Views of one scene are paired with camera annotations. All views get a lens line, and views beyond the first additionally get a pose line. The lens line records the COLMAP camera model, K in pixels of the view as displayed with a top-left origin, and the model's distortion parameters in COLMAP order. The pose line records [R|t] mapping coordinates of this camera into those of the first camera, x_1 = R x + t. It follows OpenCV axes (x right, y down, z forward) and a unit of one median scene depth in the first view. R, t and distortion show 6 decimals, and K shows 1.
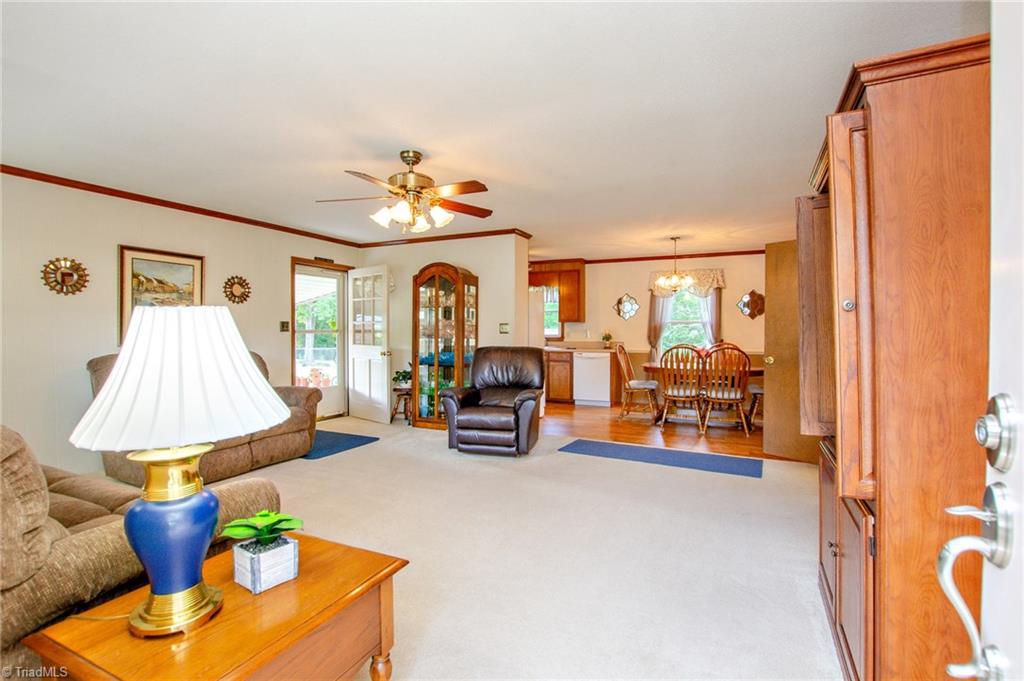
lens RADIAL K [[455.6, 0, 520.4], [0, 455.6, 331.8], [0, 0, 1]] dist [-0.024289, 0.000384]
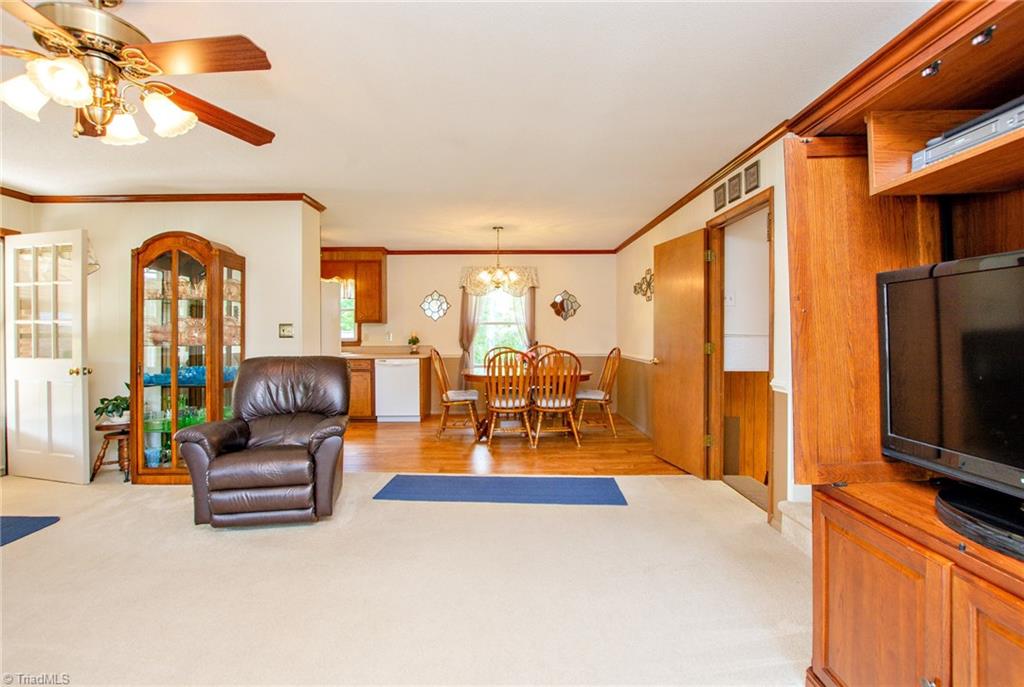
lens RADIAL K [[449.0, 0, 504.5], [0, 449.0, 332.8], [0, 0, 1]] dist [-0.040357, 0.009916]
pose [[0.904189, -0.005167, 0.427102, -0.022814], [0.006041, 0.999982, -0.000691, -0.001420], [-0.427091, 0.003205, 0.904203, 0.207276]]
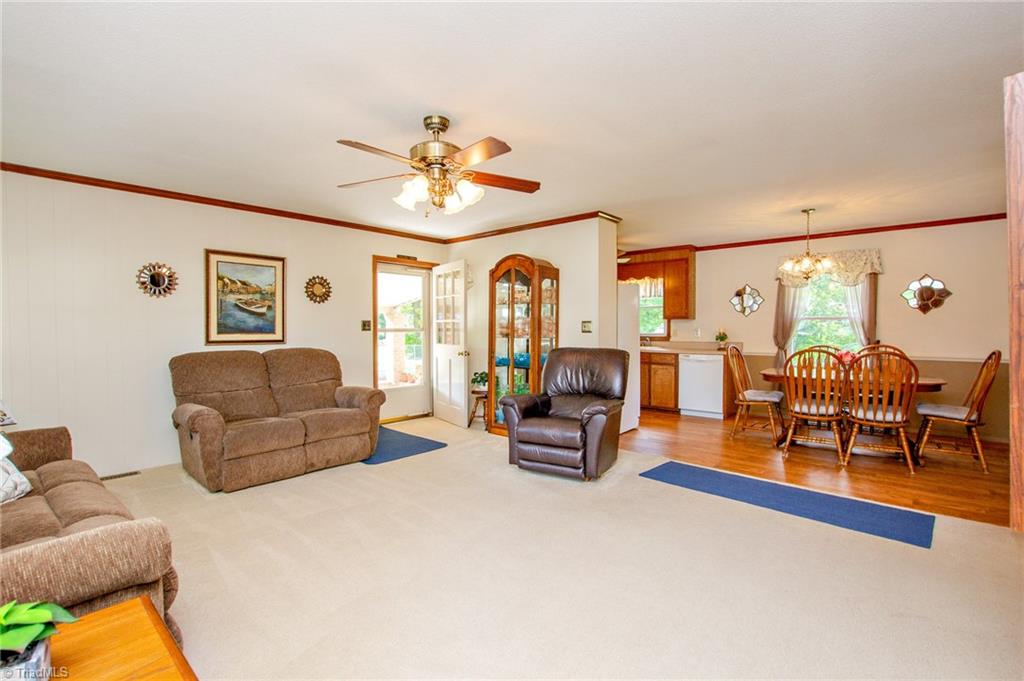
lens RADIAL K [[451.1, 0, 521.7], [0, 451.1, 337.4], [0, 0, 1]] dist [-0.024760, 0.000164]
pose [[0.963588, 0.003494, -0.267367, 0.072809], [0.001163, 0.999850, 0.017261, -0.002217], [0.267387, -0.016943, 0.963440, 0.126951]]
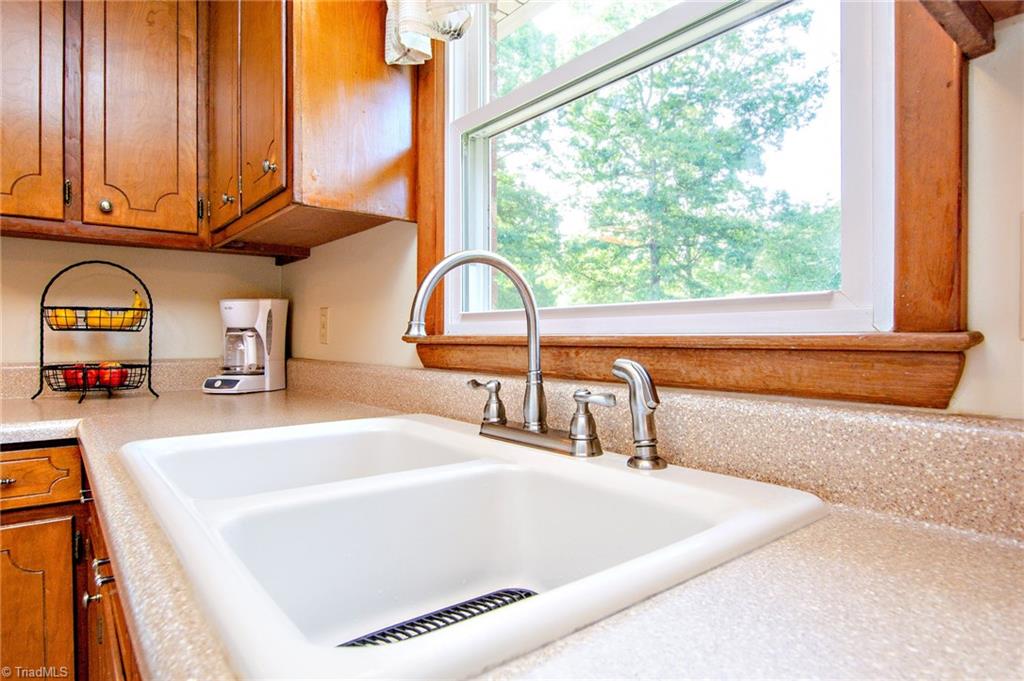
lens RADIAL K [[562.9, 0, 512.0], [0, 562.9, 340.5], [0, 0, 1]] dist [-0.017781, -0.000332]
pose [[0.908170, 0.000781, -0.418601, 0.106017], [-0.002115, 0.999994, -0.002723, 0.017492], [0.418596, 0.003358, 0.908166, 1.287476]]
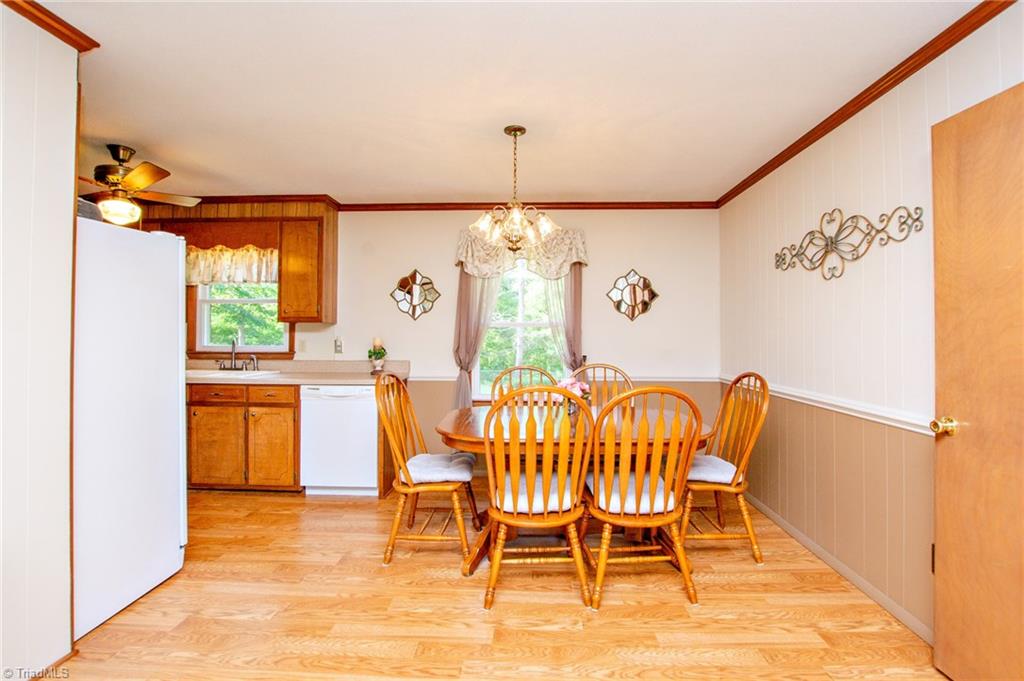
lens RADIAL K [[455.6, 0, 520.4], [0, 455.6, 331.8], [0, 0, 1]] dist [-0.024289, 0.000384]
pose [[0.915780, 0.007615, 0.401607, 0.173297], [-0.001502, 0.999878, -0.015535, -0.004996], [-0.401677, 0.013624, 0.915680, 0.609623]]
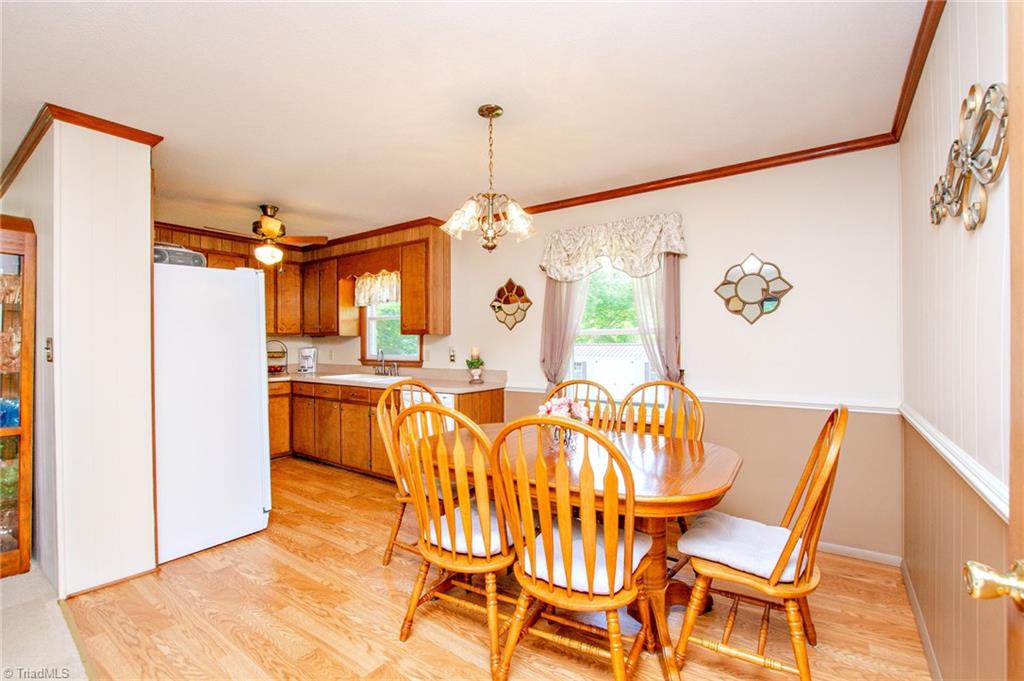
lens RADIAL K [[450.9, 0, 512.6], [0, 450.9, 347.1], [0, 0, 1]] dist [-0.026271, -0.000076]
pose [[0.987494, -0.002084, -0.157642, 0.417895], [0.001741, 0.999996, -0.002316, -0.005807], [0.157646, 0.002013, 0.987494, 0.638551]]
